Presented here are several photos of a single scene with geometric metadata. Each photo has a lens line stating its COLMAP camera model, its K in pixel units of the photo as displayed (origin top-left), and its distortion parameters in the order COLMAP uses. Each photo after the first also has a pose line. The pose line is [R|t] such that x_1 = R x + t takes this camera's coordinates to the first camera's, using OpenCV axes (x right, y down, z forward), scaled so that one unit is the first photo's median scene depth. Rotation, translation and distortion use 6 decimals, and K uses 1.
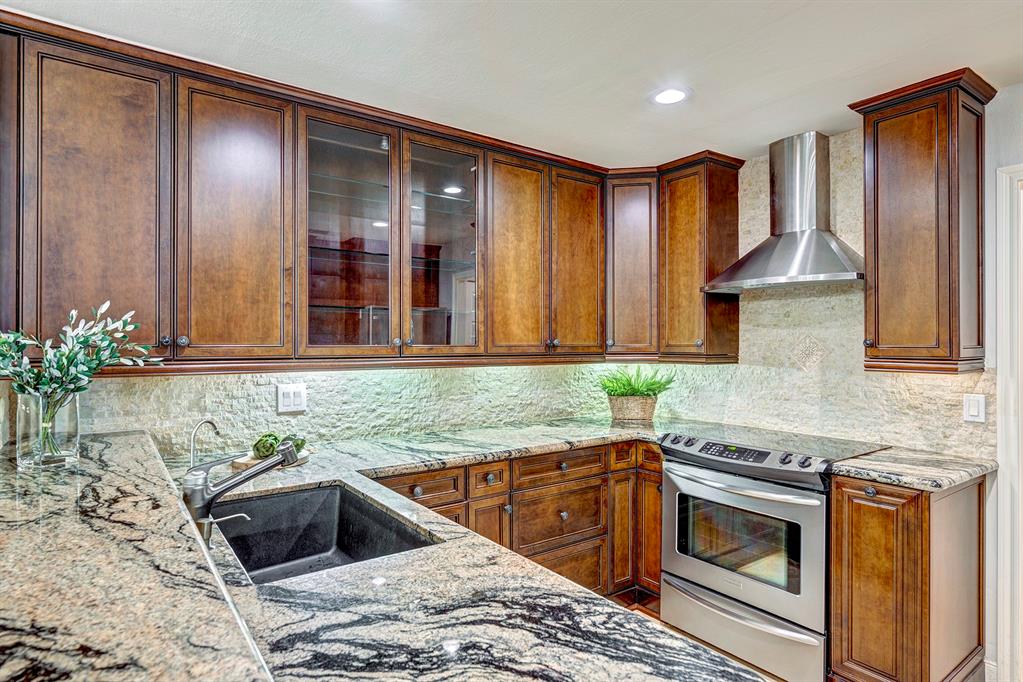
lens RADIAL K [[555.2, 0, 511.8], [0, 555.2, 339.6], [0, 0, 1]] dist [0.000492, -0.000891]
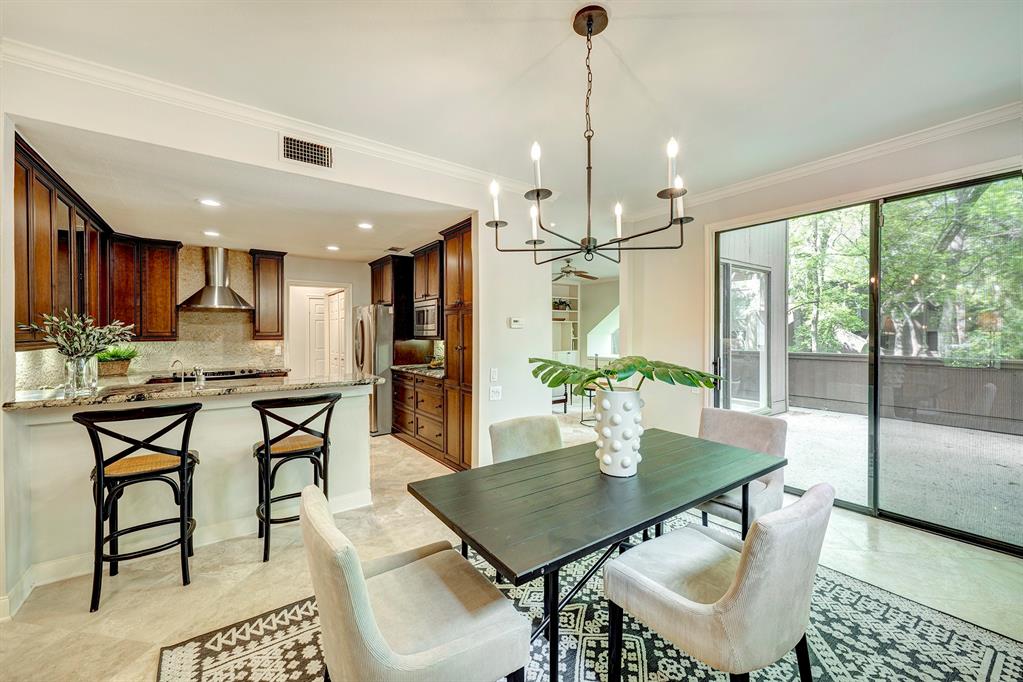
lens RADIAL K [[407.6, 0, 490.8], [0, 407.6, 335.0], [0, 0, 1]] dist [0.000201, -0.000061]
pose [[0.042600, -0.008509, 0.999056, -1.224643], [-0.006874, 0.999938, 0.008809, -0.000266], [-0.999069, -0.007243, 0.042539, -0.288521]]
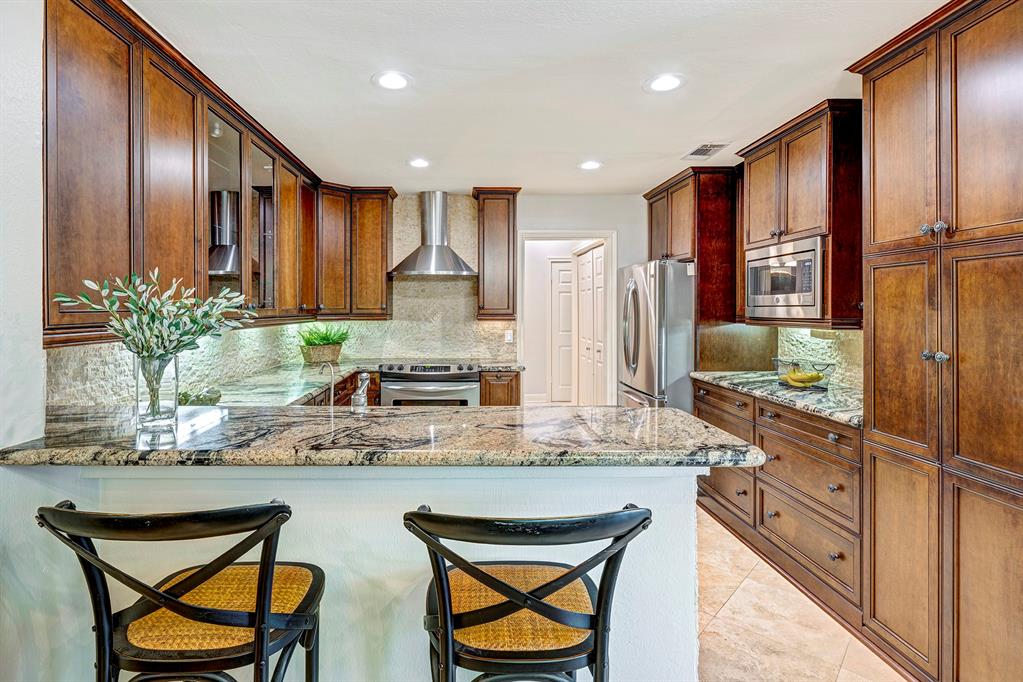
lens RADIAL K [[480.6, 0, 471.0], [0, 480.6, 303.2], [0, 0, 1]] dist [0.003630, 0.000971]
pose [[0.586006, 0.006843, 0.810278, -0.658091], [-0.007007, 0.999970, -0.003378, -0.001926], [-0.810276, -0.003698, 0.586036, -0.002607]]
